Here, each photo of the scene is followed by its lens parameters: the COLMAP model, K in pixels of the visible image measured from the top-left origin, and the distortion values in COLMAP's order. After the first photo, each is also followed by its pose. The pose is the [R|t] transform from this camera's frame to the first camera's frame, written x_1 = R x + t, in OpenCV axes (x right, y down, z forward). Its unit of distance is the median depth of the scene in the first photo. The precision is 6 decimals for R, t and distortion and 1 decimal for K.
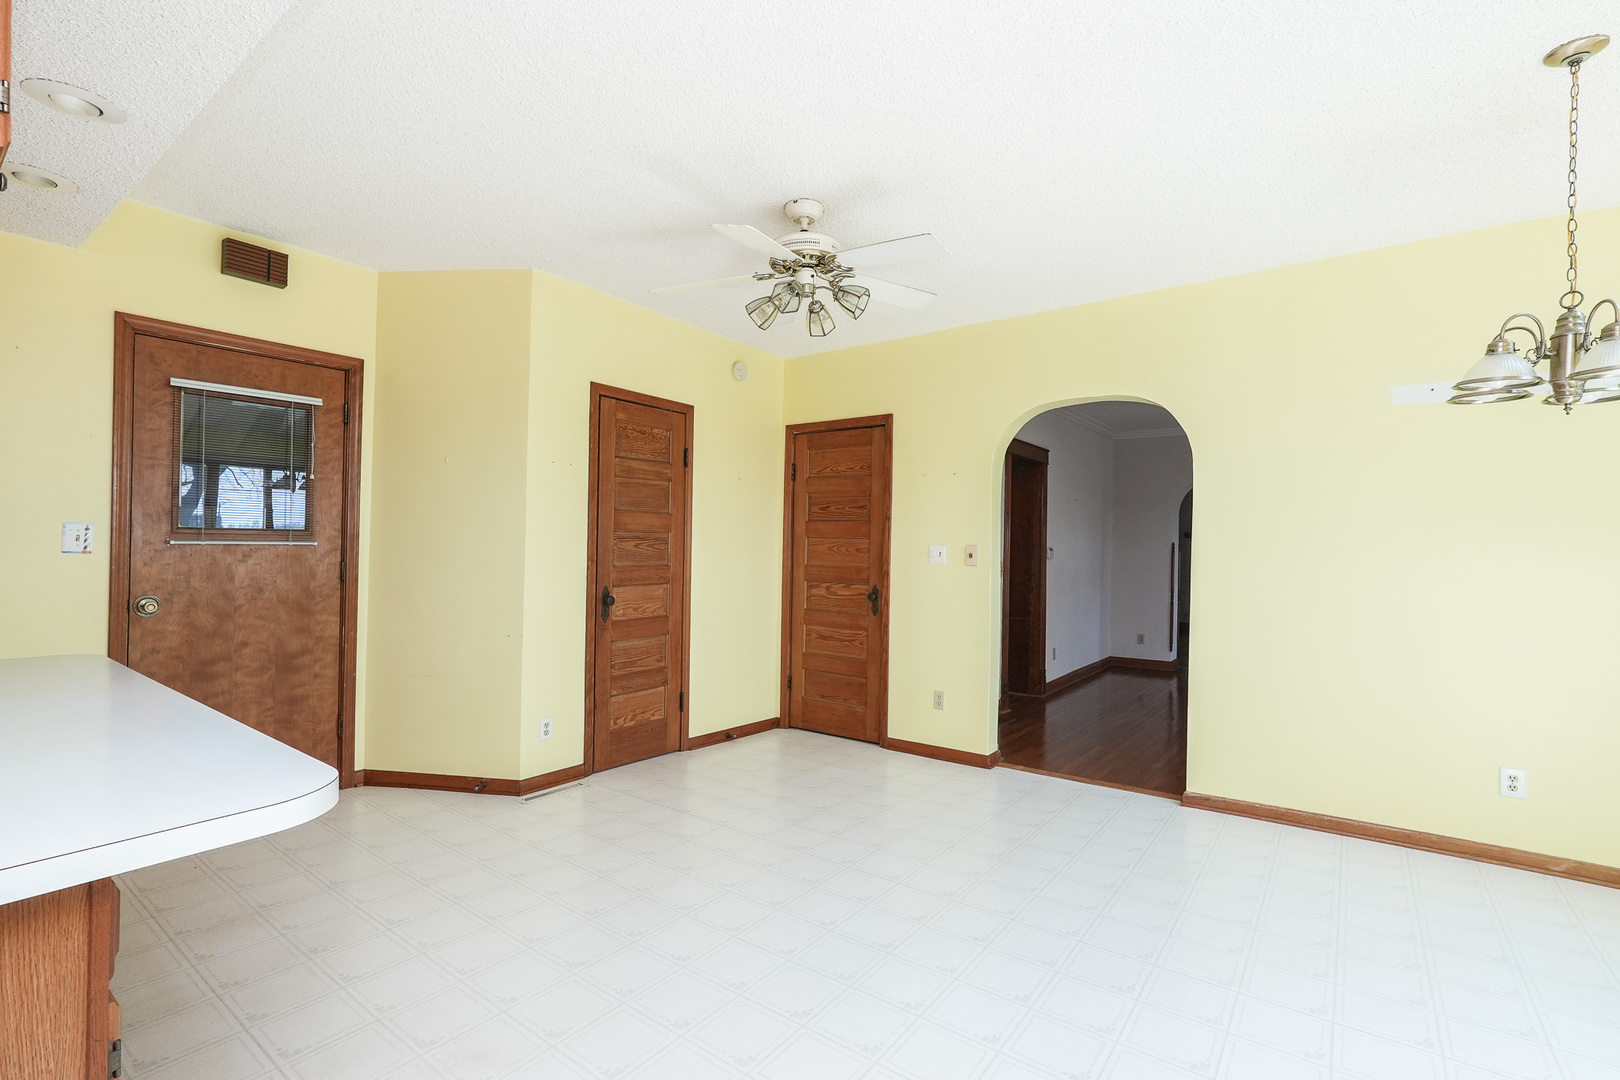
lens RADIAL K [[739.3, 0, 808.2], [0, 739.3, 541.2], [0, 0, 1]] dist [-0.019731, 0.010225]
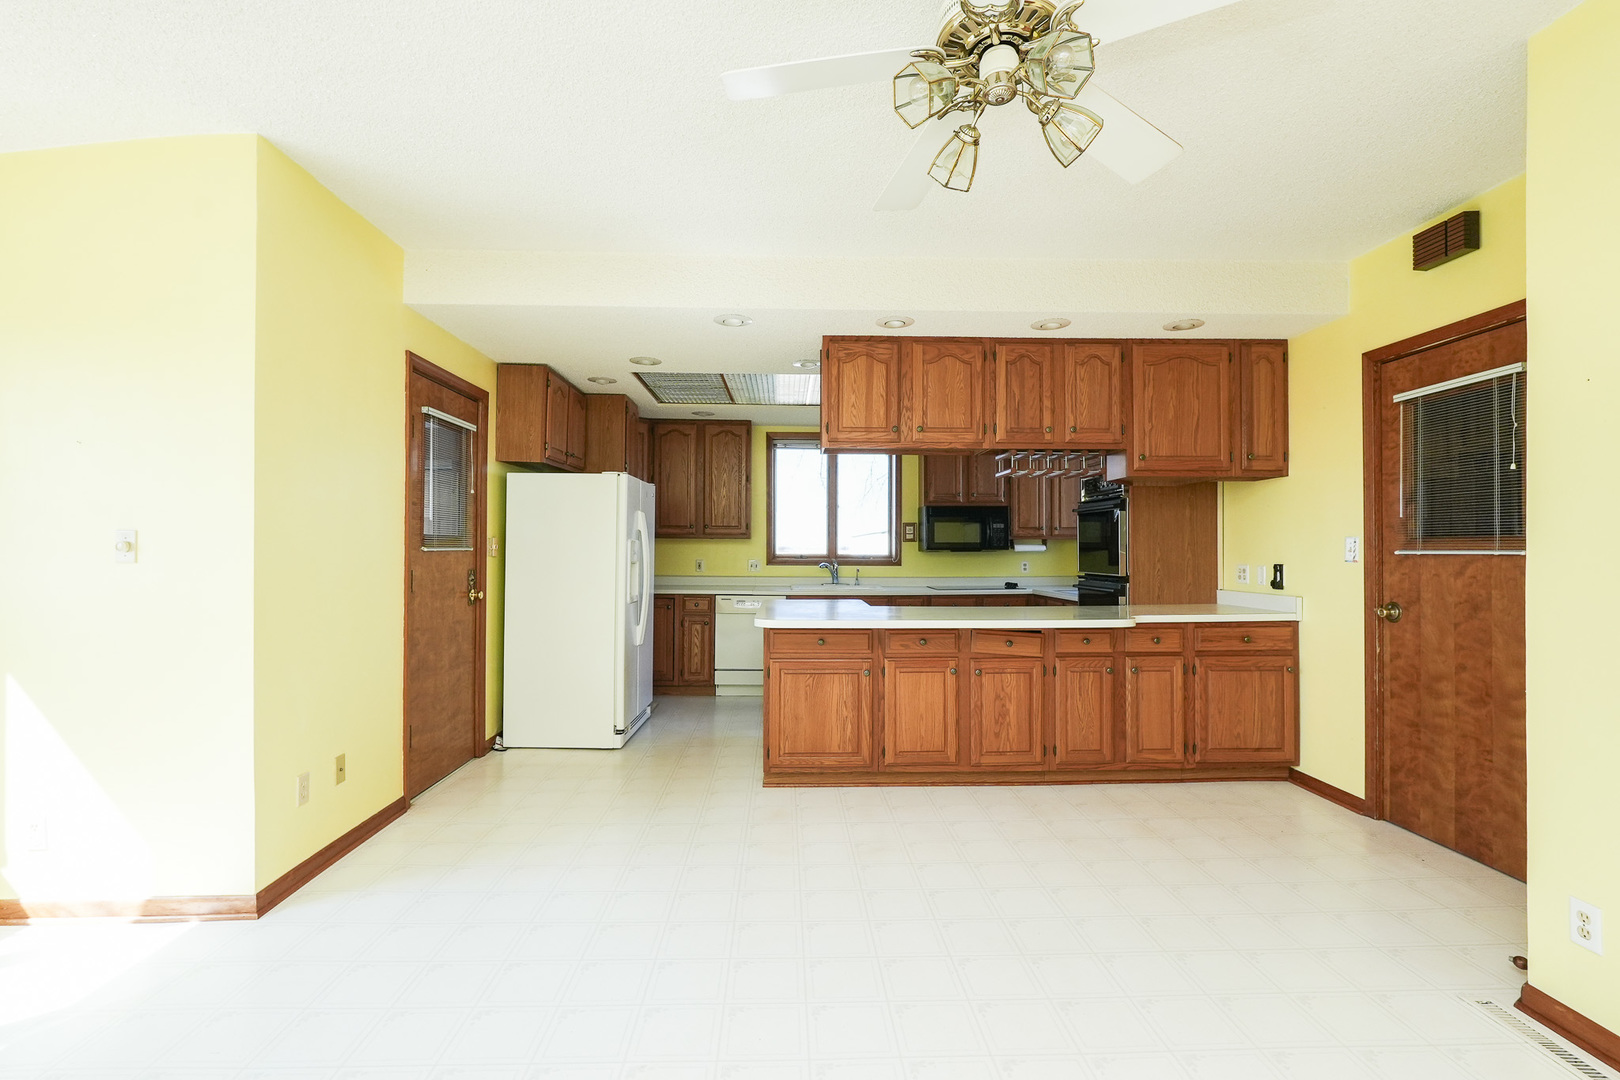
lens RADIAL K [[739.3, 0, 807.2], [0, 739.3, 541.2], [0, 0, 1]] dist [-0.019731, 0.010225]
pose [[-0.781439, -0.025199, -0.623472, 0.316368], [-0.012042, 0.999607, -0.025308, 0.015934], [0.623865, -0.012269, -0.781436, 0.934340]]
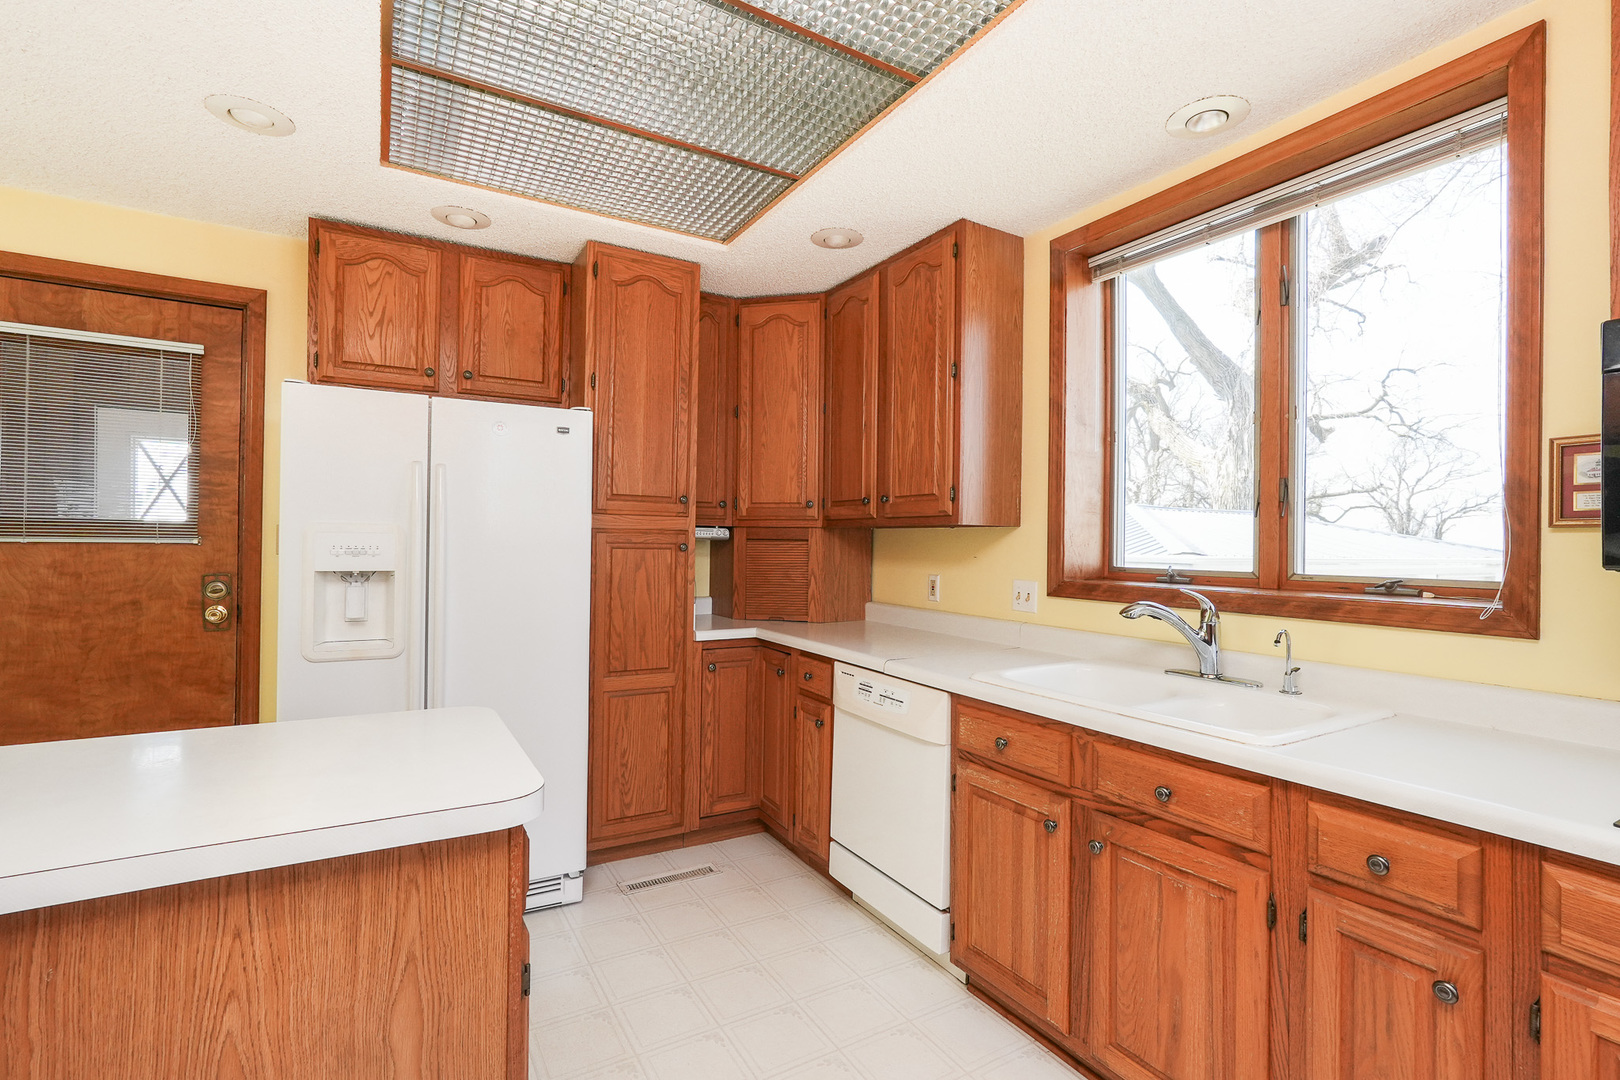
lens RADIAL K [[739.3, 0, 806.4], [0, 739.3, 540.9], [0, 0, 1]] dist [-0.019731, 0.010225]
pose [[-0.921932, -0.027242, 0.386393, -0.650737], [-0.031596, 0.999489, -0.004921, -0.006771], [-0.386061, -0.016746, -0.922321, 0.262472]]
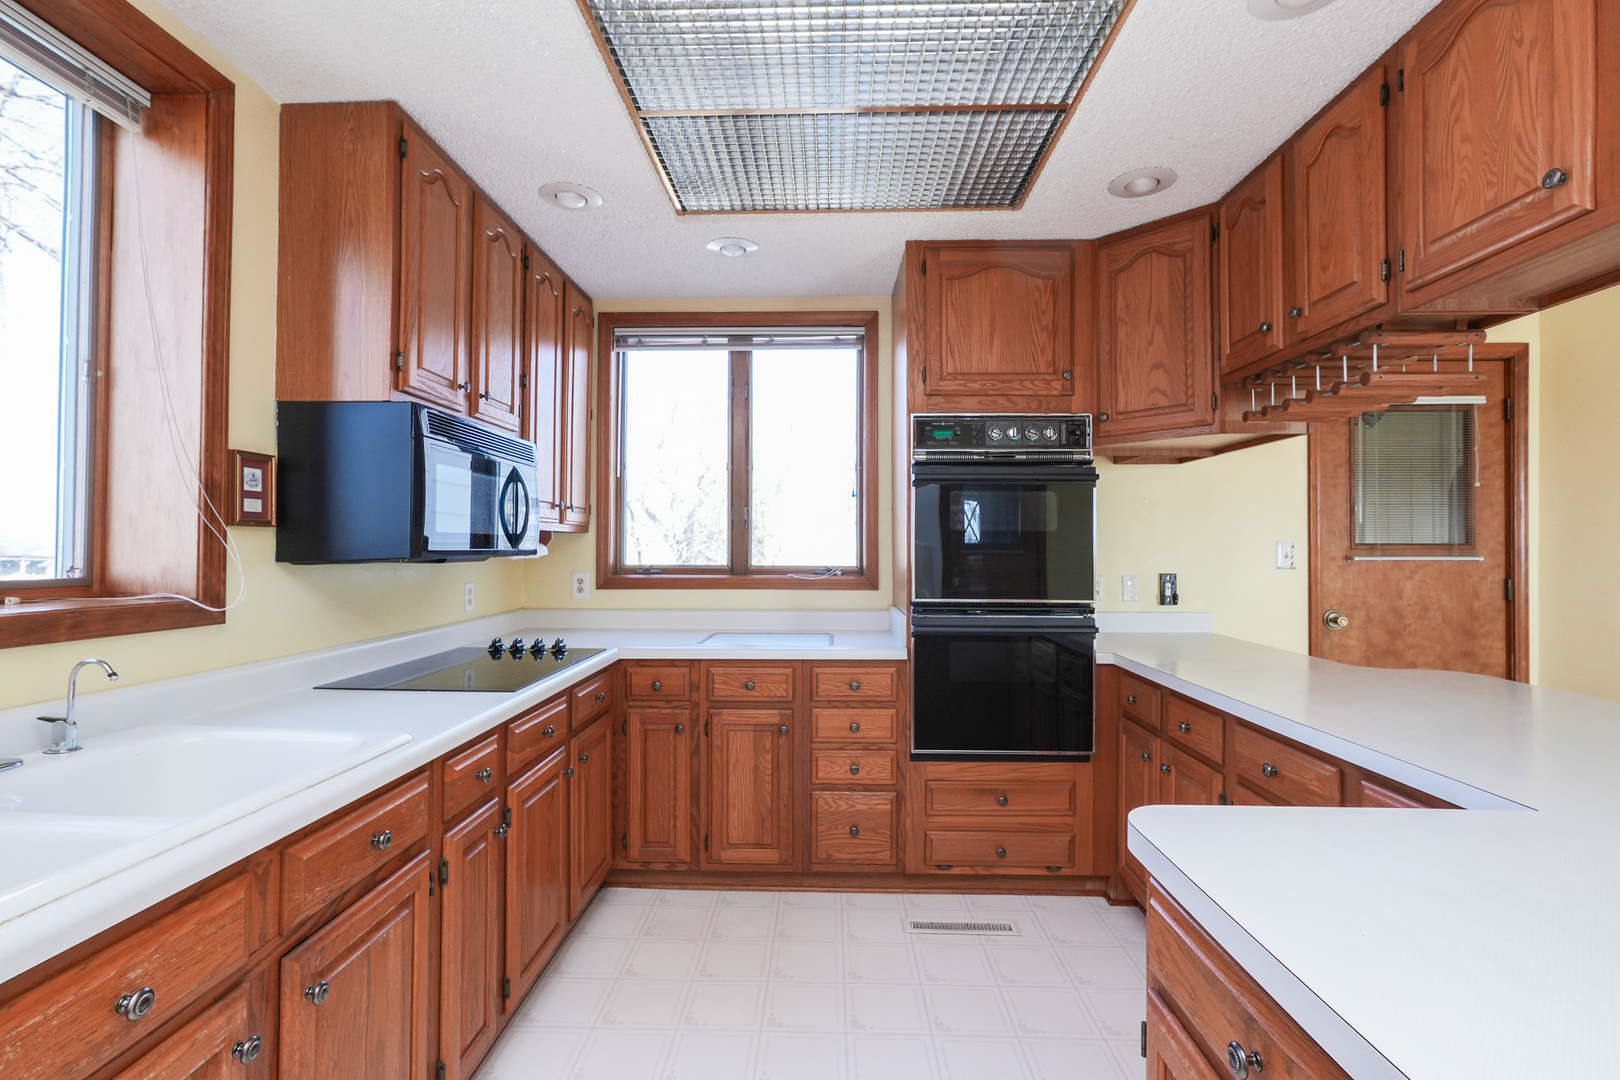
lens RADIAL K [[739.3, 0, 808.1], [0, 739.3, 540.8], [0, 0, 1]] dist [-0.019731, 0.010225]
pose [[0.573459, -0.025866, -0.818826, -0.339495], [0.010720, 0.999653, -0.024070, -0.004790], [0.819164, 0.005025, 0.573537, -0.149765]]
